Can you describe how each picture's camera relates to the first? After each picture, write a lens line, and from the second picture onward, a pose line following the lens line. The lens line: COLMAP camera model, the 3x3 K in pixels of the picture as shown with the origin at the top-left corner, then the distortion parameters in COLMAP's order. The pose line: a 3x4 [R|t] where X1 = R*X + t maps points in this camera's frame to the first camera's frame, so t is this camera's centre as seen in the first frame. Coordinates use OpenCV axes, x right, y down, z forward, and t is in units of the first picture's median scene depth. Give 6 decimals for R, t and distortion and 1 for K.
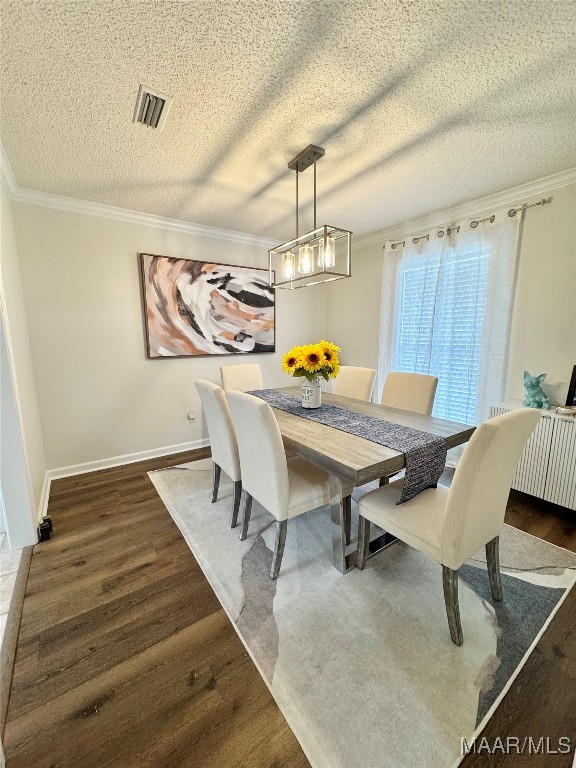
lens RADIAL K [[306.8, 0, 289.9], [0, 306.8, 384.1], [0, 0, 1]] dist [-0.000788, -0.000023]
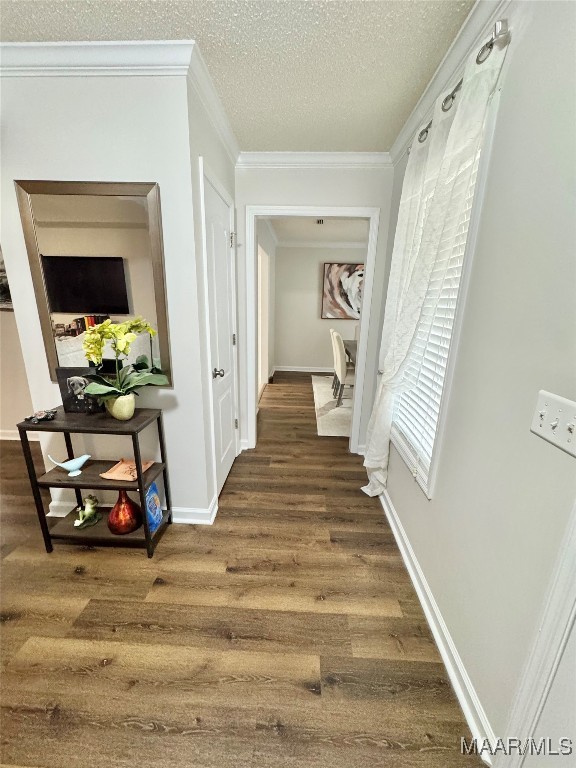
lens RADIAL K [[306.8, 0, 289.9], [0, 306.8, 384.1], [0, 0, 1]] dist [-0.000788, -0.000023]
pose [[0.792728, 0.187790, -0.579929, 0.572943], [-0.127279, 0.981387, 0.143805, 0.067679], [0.596140, -0.040186, 0.801874, -0.670110]]
